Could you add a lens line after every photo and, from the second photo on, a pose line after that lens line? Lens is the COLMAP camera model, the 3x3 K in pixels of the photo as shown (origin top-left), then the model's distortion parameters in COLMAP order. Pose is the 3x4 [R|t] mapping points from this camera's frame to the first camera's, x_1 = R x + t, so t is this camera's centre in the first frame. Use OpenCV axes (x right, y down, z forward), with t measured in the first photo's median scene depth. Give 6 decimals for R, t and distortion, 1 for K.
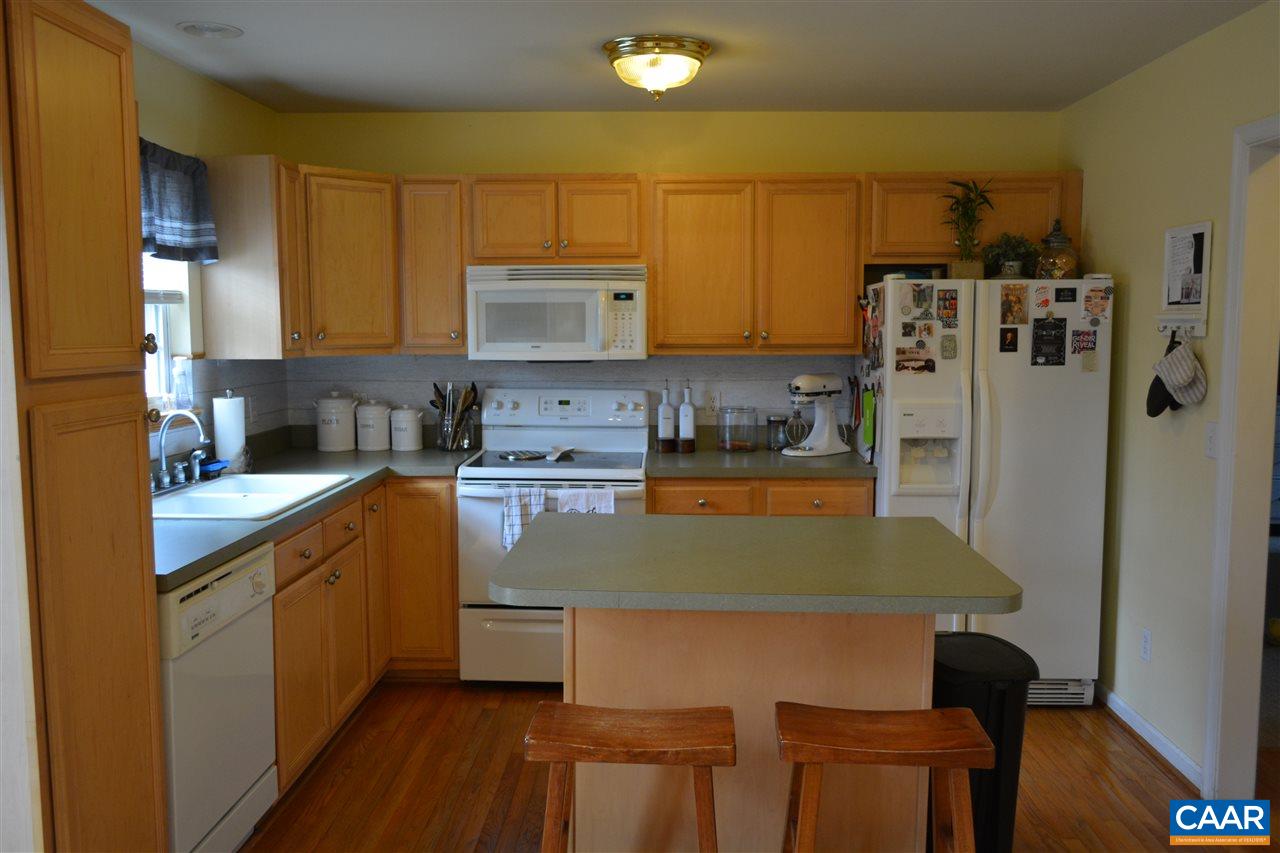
lens RADIAL K [[1065.9, 0, 640.0], [0, 1065.9, 426.5], [0, 0, 1]] dist [0.006270, 0.001100]
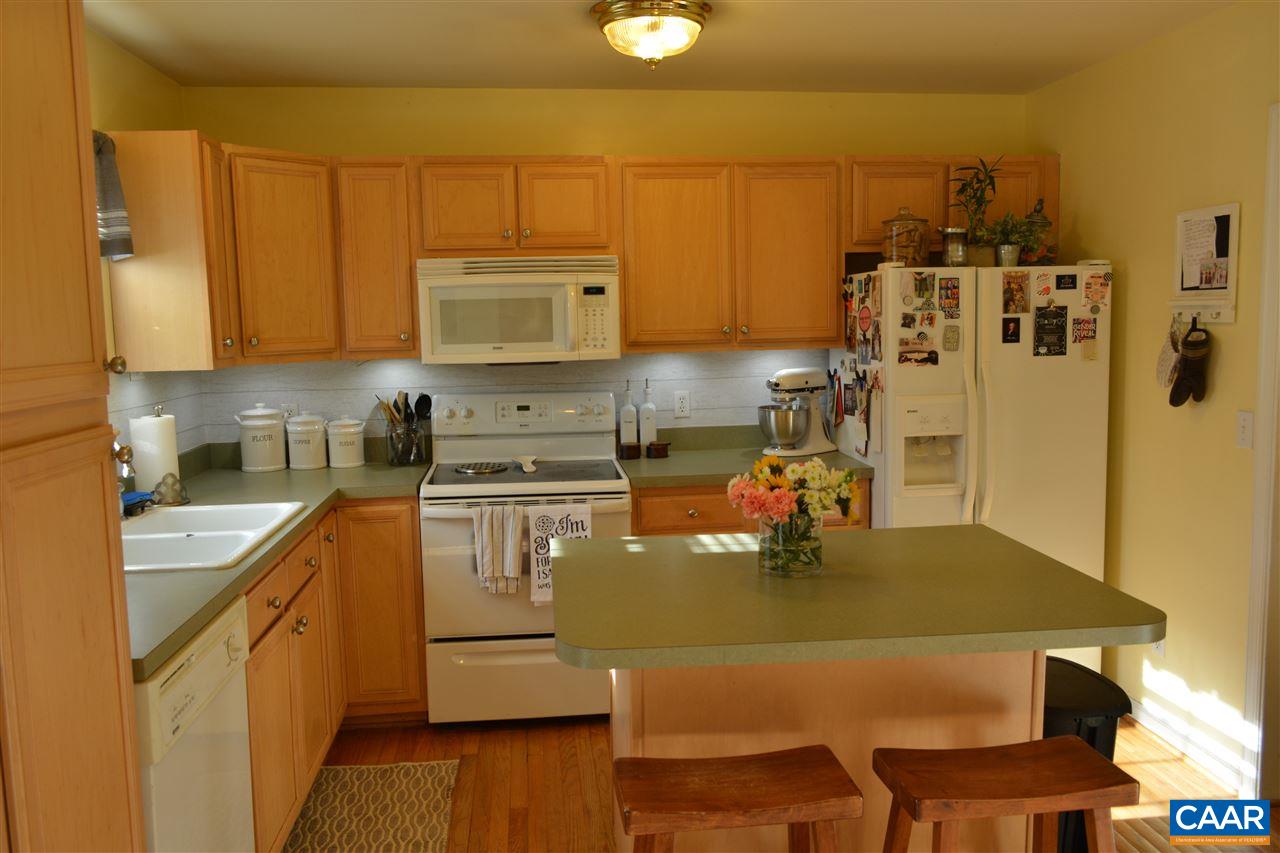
lens RADIAL K [[1035.9, 0, 640.0], [0, 1035.9, 426.5], [0, 0, 1]] dist [-0.007733, 0.001733]
pose [[0.989381, -0.033650, 0.141399, -0.110124], [0.032528, 0.999418, 0.010237, -0.014028], [-0.141662, -0.005528, 0.989900, 0.121215]]
